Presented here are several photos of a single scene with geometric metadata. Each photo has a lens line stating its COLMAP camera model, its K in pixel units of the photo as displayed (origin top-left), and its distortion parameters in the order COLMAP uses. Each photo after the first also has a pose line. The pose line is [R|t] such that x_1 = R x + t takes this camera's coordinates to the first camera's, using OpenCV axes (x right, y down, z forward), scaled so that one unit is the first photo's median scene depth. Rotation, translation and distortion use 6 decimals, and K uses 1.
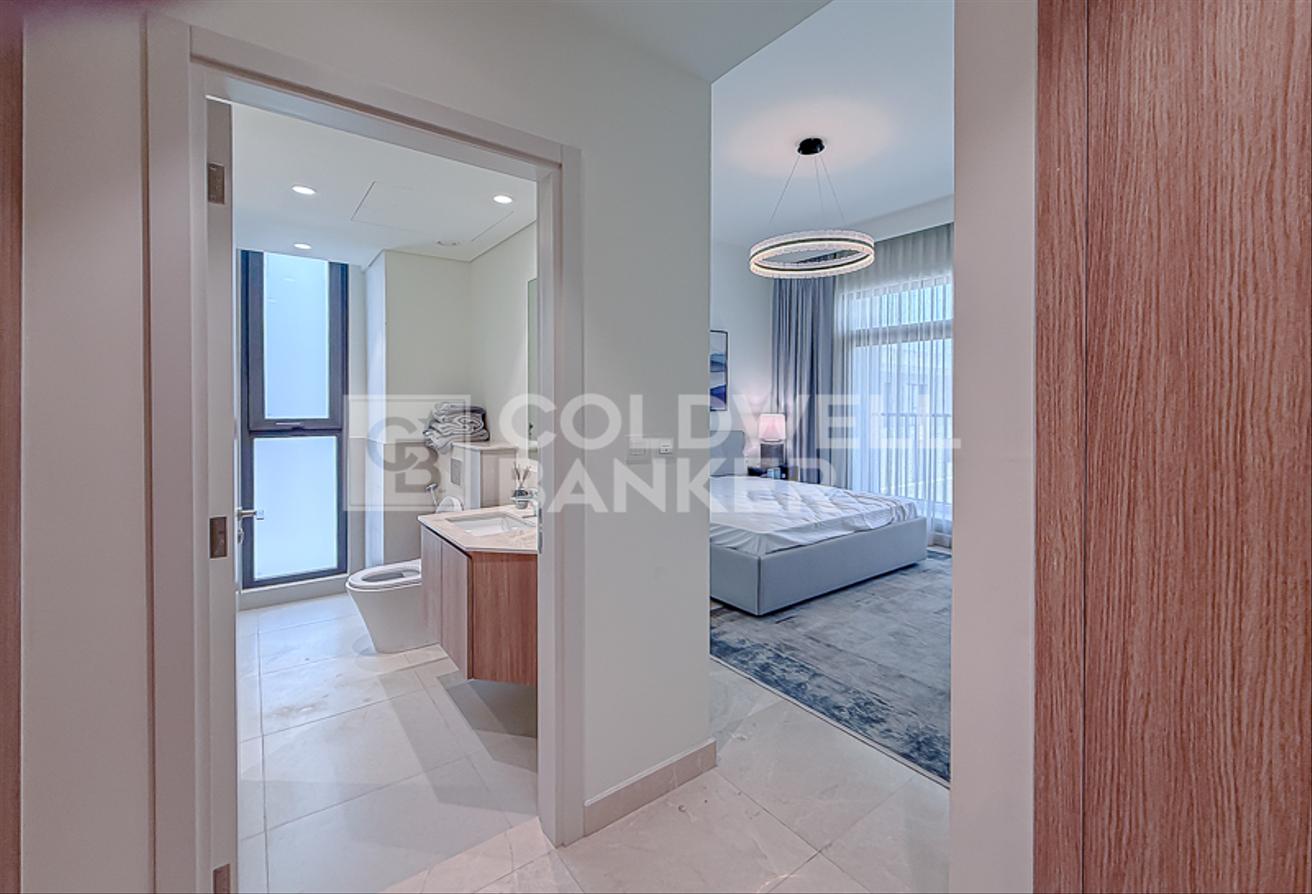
lens RADIAL K [[557.0, 0, 685.7], [0, 557.0, 409.9], [0, 0, 1]] dist [-0.000744, -0.000005]
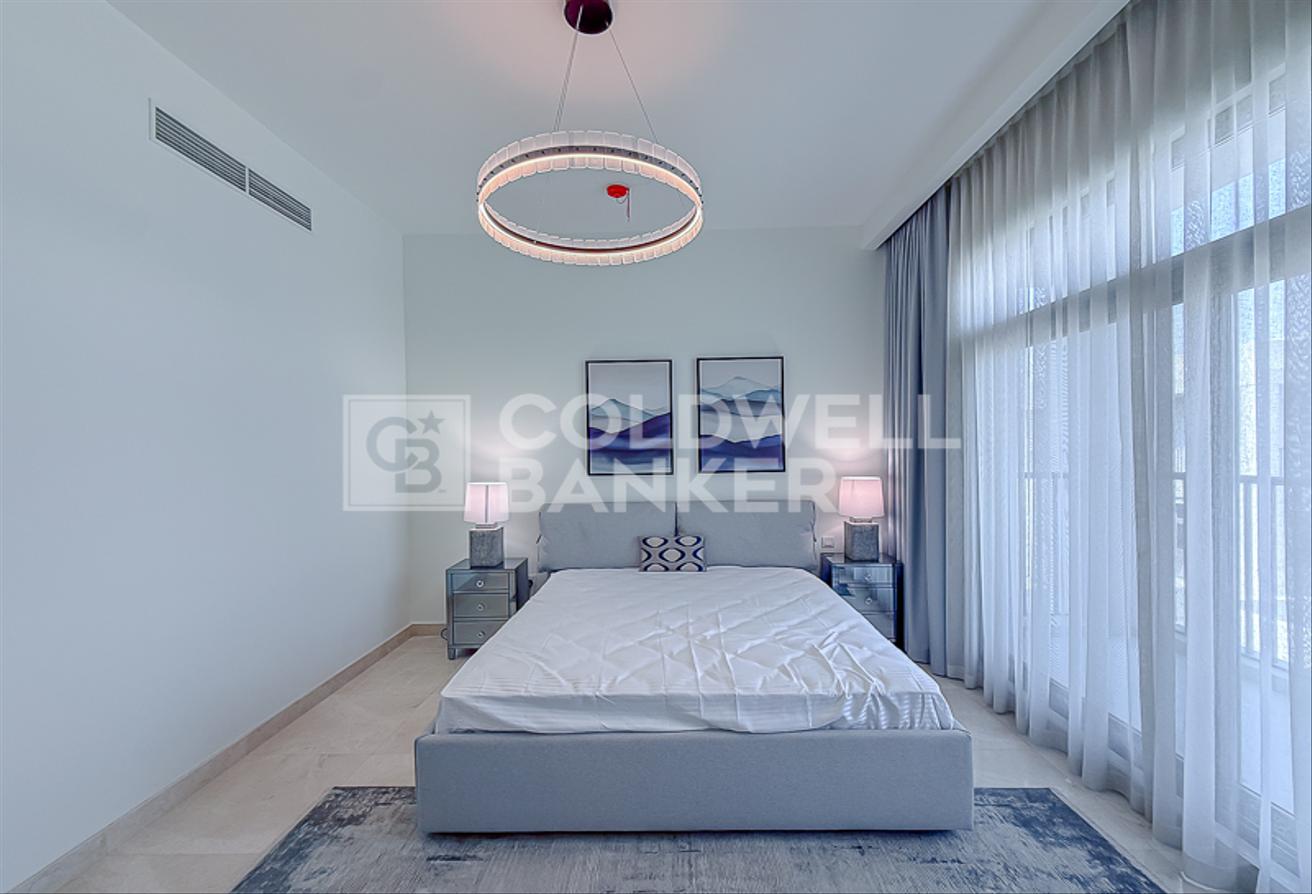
lens RADIAL K [[548.5, 0, 660.1], [0, 548.5, 446.3], [0, 0, 1]] dist [-0.001410, -0.000428]
pose [[0.770654, -0.013305, -0.637114, 0.545592], [0.007083, 0.999899, -0.012313, -0.030768], [0.637214, 0.004977, 0.770671, 0.538073]]
